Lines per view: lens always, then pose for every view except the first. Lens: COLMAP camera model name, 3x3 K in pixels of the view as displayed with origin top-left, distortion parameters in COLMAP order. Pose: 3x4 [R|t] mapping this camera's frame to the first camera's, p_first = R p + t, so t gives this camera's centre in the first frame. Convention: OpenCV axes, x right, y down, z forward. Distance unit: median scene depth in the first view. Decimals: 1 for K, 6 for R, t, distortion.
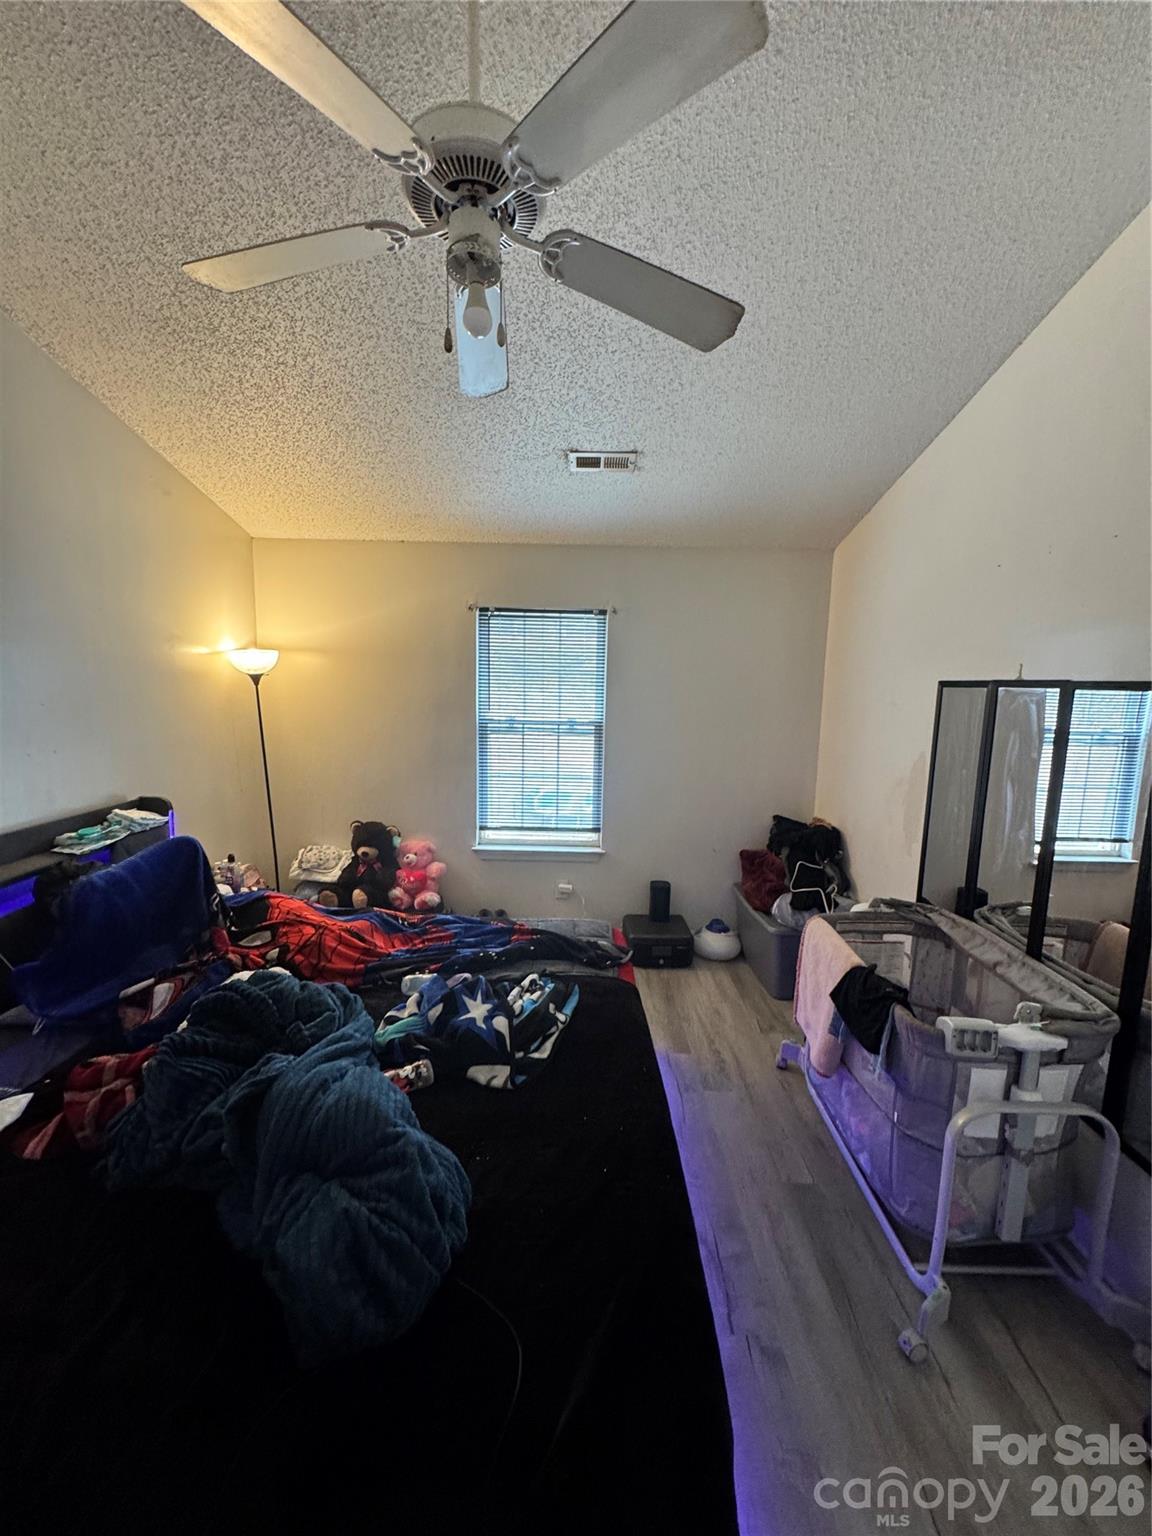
lens RADIAL K [[612.8, 0, 580.3], [0, 612.8, 772.1], [0, 0, 1]] dist [-0.004425, 0.000897]
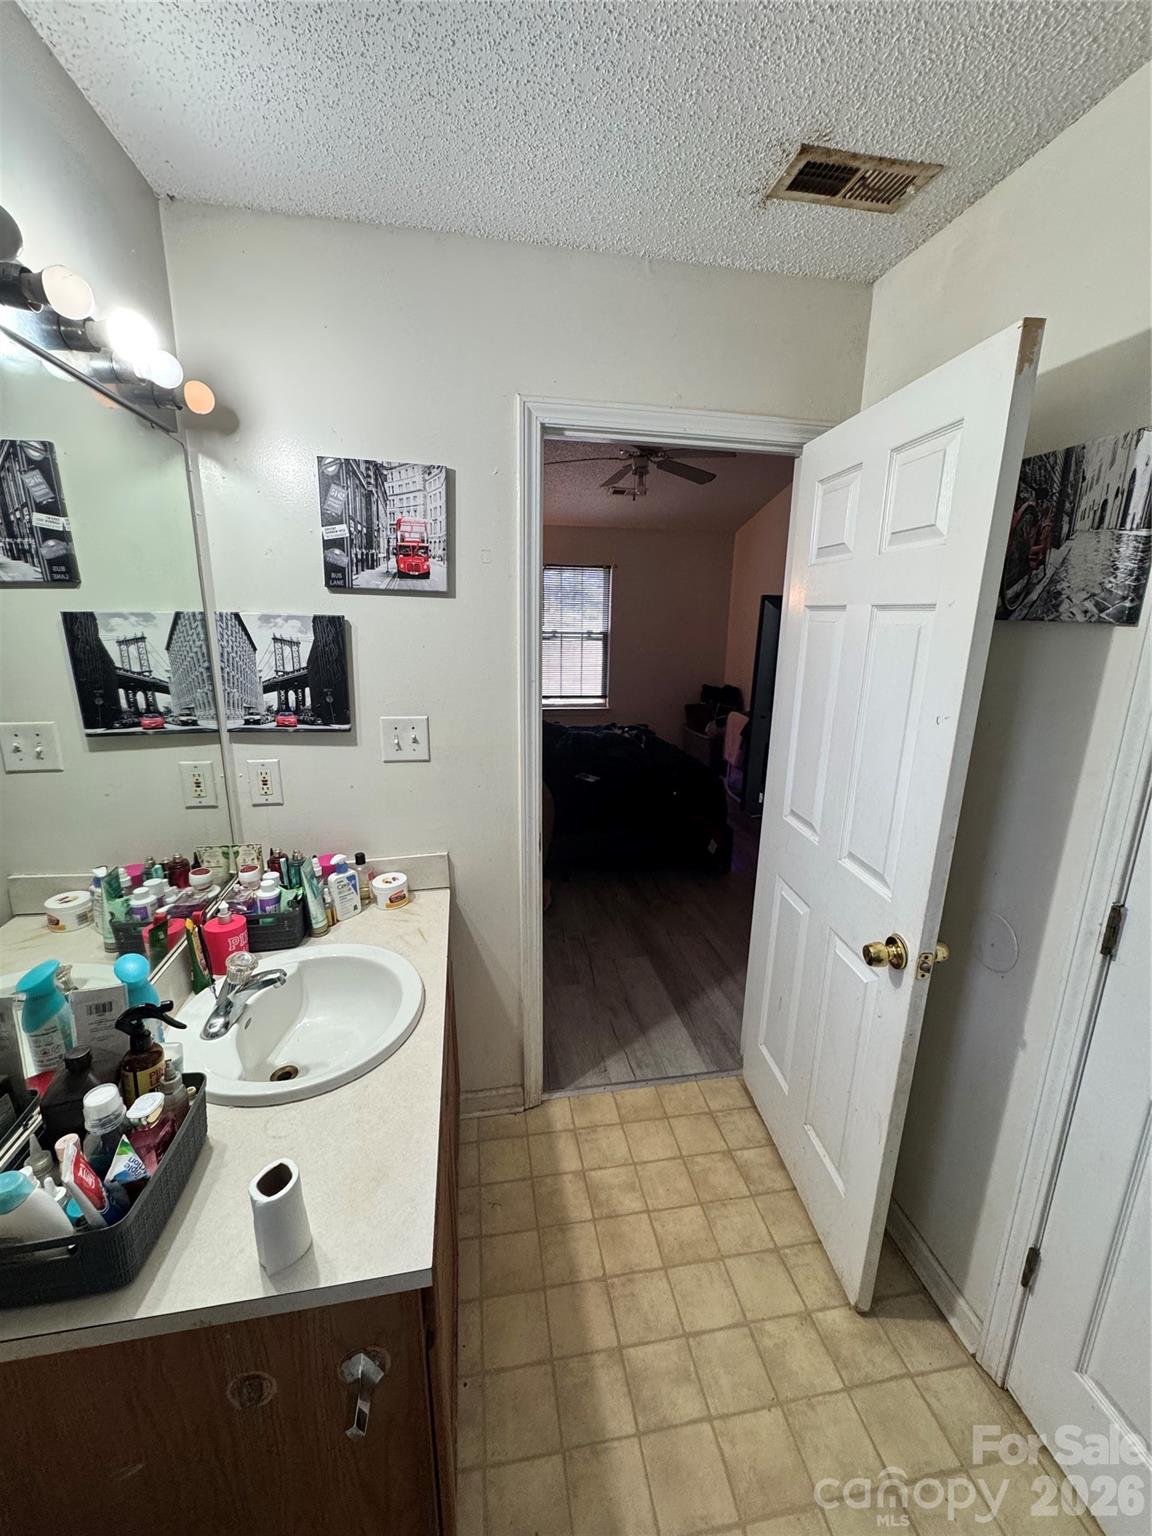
lens RADIAL K [[612.8, 0, 575.4], [0, 612.8, 774.4], [0, 0, 1]] dist [-0.004425, 0.000897]
pose [[0.985568, -0.050546, 0.161560, -0.349165], [0.033208, 0.993567, 0.108269, 0.125021], [-0.165993, -0.101341, 0.980906, -0.711856]]
